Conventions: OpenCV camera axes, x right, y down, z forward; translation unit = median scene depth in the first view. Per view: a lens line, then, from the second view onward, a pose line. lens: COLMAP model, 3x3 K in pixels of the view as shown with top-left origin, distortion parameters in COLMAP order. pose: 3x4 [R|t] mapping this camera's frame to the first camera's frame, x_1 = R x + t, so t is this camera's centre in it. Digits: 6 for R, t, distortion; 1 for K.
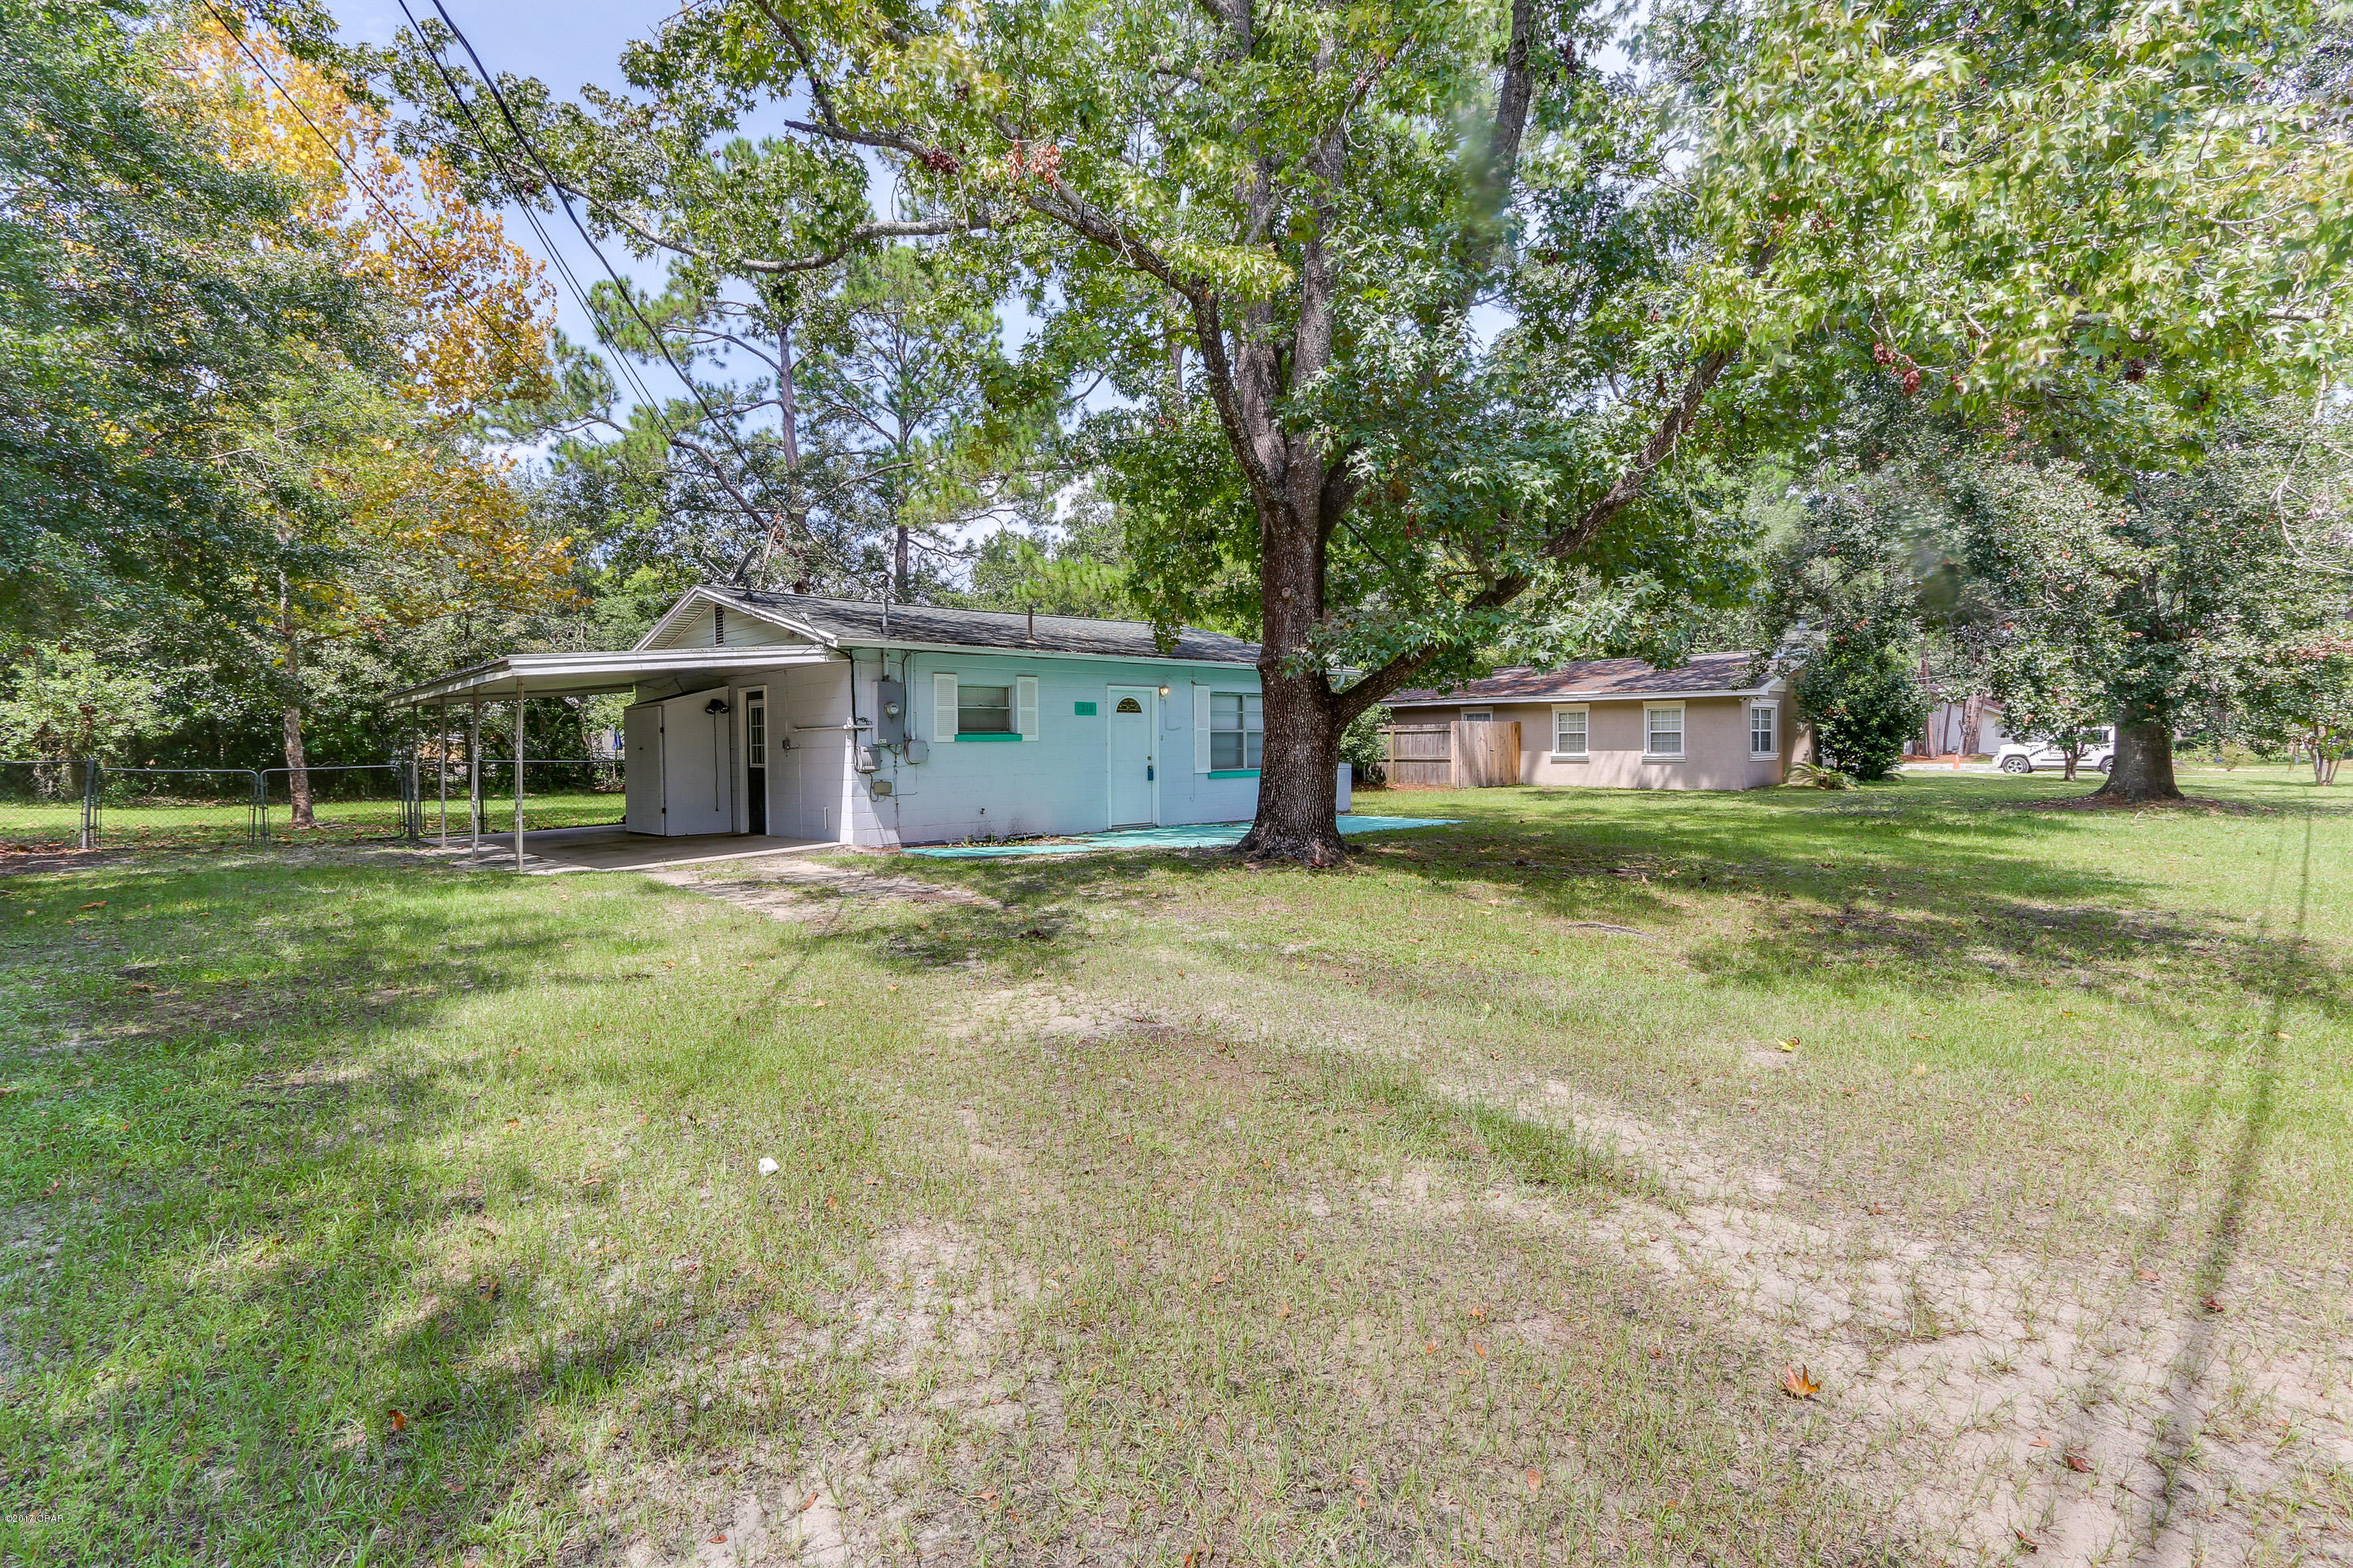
lens RADIAL K [[1102.8, 0, 1153.6], [0, 1102.8, 763.7], [0, 0, 1]] dist [-0.003043, 0.000081]
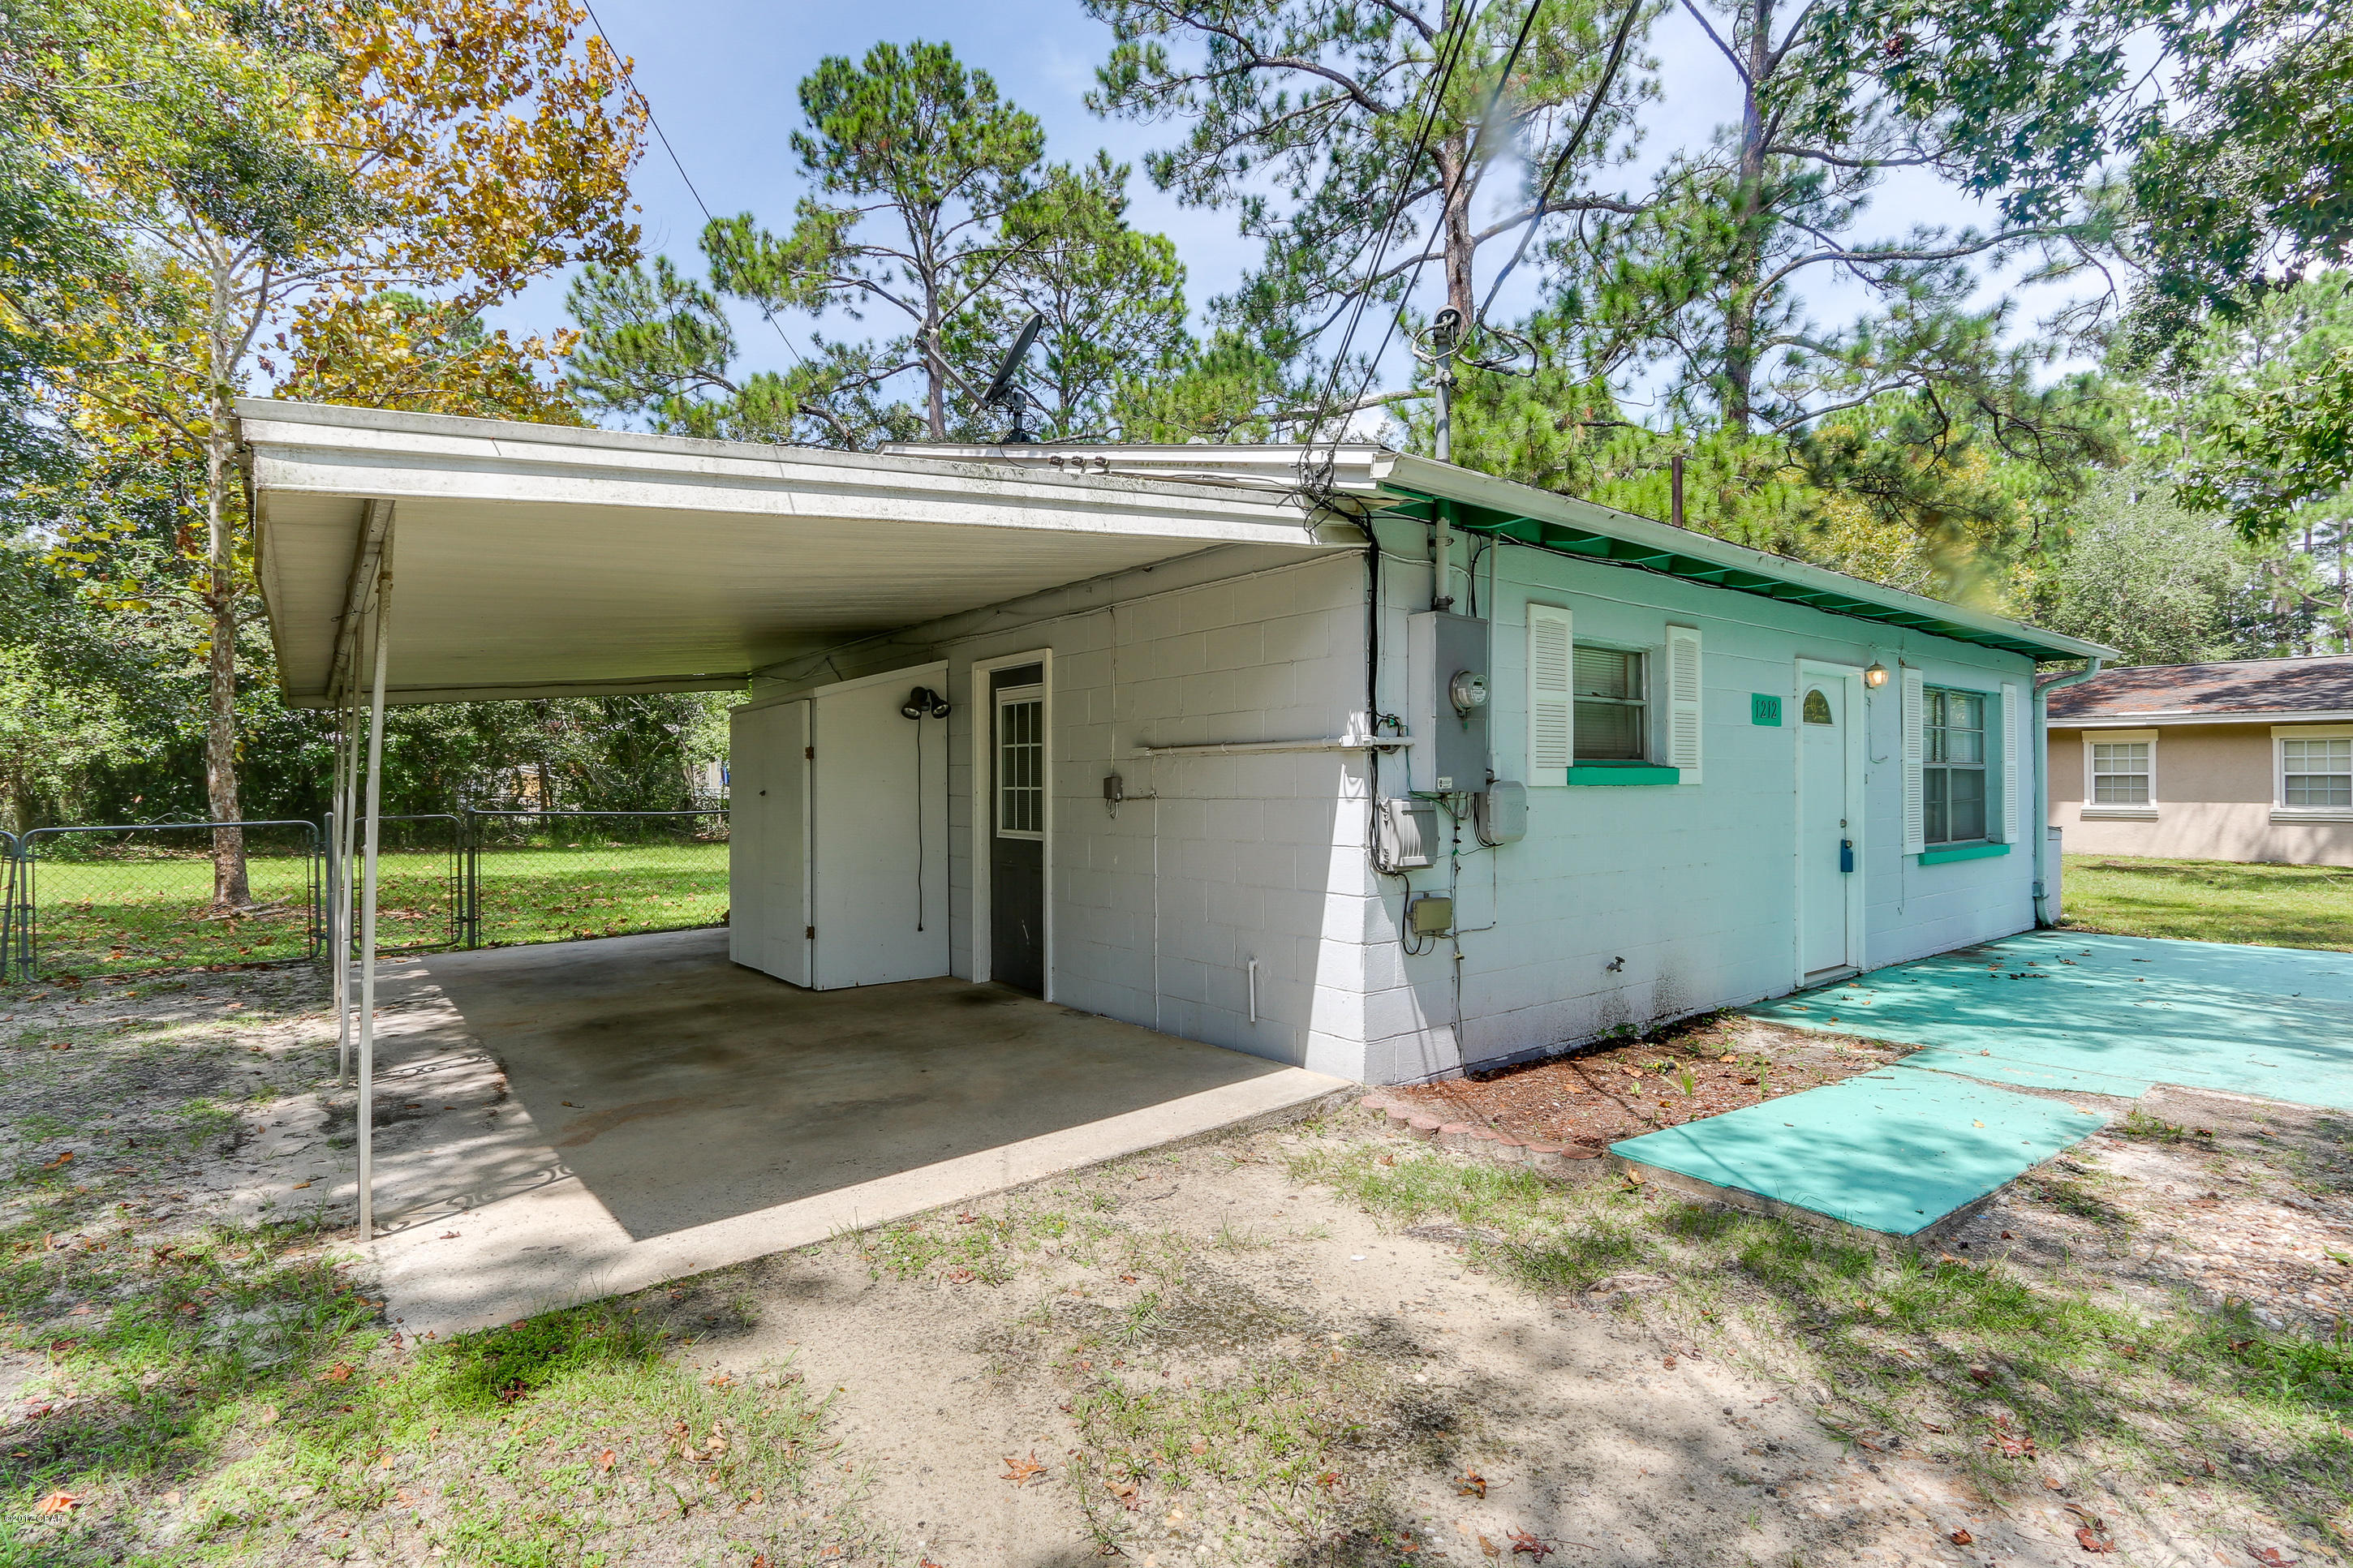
lens RADIAL K [[1126.7, 0, 1157.4], [0, 1126.7, 769.6], [0, 0, 1]] dist [-0.015121, 0.000550]
pose [[0.996161, 0.006688, -0.087288, -0.133850], [-0.009288, 0.999524, -0.029415, -0.005972], [0.087050, 0.030112, 0.995749, 0.280726]]
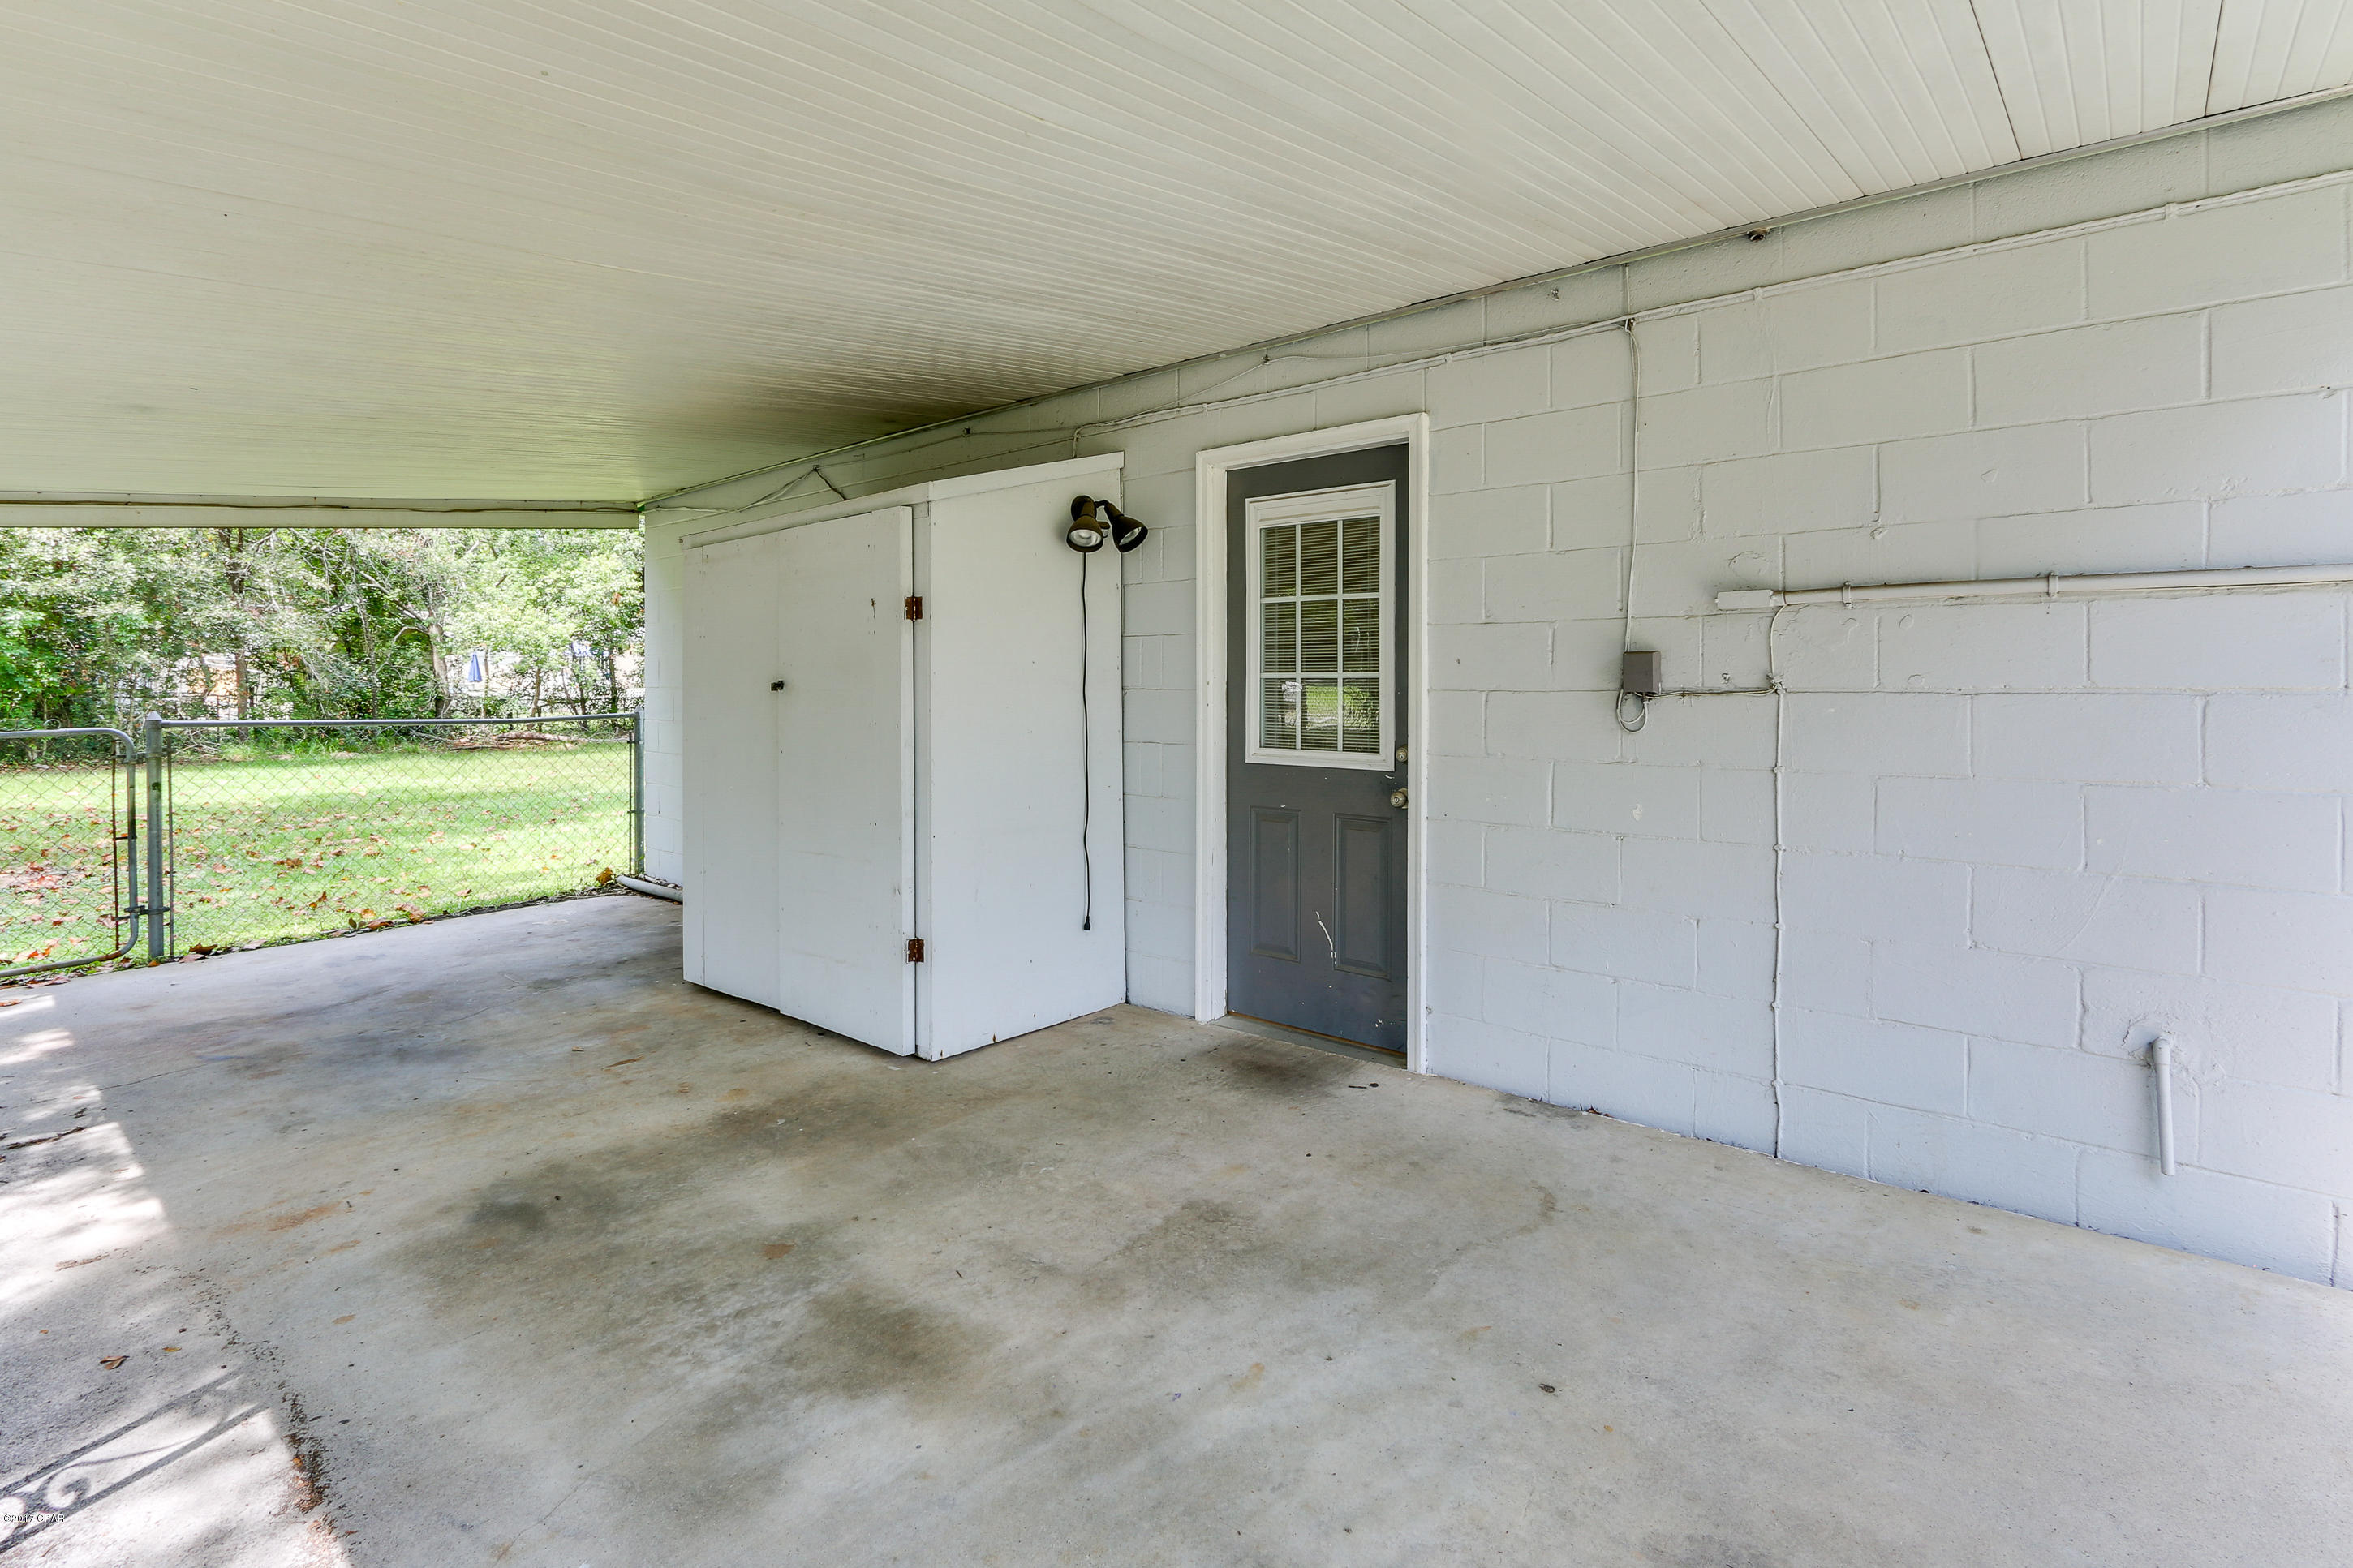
lens RADIAL K [[1108.8, 0, 1178.0], [0, 1108.8, 692.7], [0, 0, 1]] dist [-0.026776, -0.000273]
pose [[0.991257, 0.007163, 0.131749, -0.213083], [-0.006116, 0.999946, -0.008352, -0.005655], [-0.131802, 0.007474, 0.991248, 0.384308]]
